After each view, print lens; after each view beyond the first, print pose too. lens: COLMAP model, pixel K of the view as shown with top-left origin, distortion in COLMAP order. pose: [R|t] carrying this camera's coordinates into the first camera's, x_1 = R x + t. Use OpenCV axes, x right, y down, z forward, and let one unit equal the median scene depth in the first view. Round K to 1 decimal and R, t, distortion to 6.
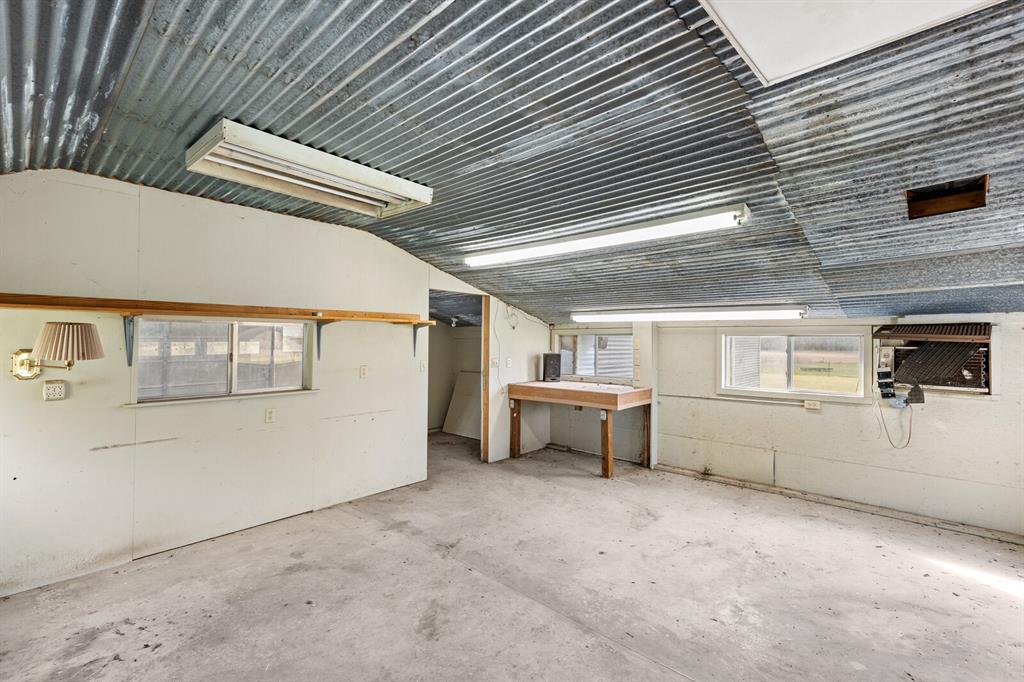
lens RADIAL K [[472.4, 0, 513.7], [0, 472.4, 340.0], [0, 0, 1]] dist [-0.000915, -0.000191]
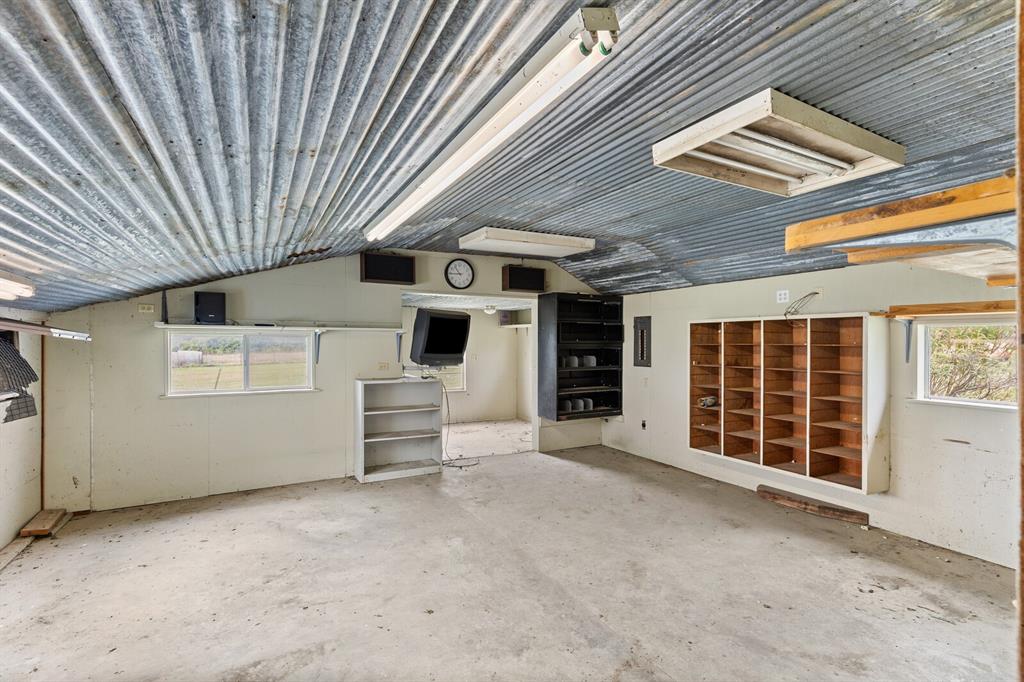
lens RADIAL K [[472.4, 0, 511.4], [0, 472.4, 341.7], [0, 0, 1]] dist [-0.000915, -0.000191]
pose [[-0.952940, -0.005871, 0.303103, -0.217418], [-0.005907, 0.999982, 0.000799, 0.002603], [-0.303102, -0.001030, -0.952957, 2.093133]]
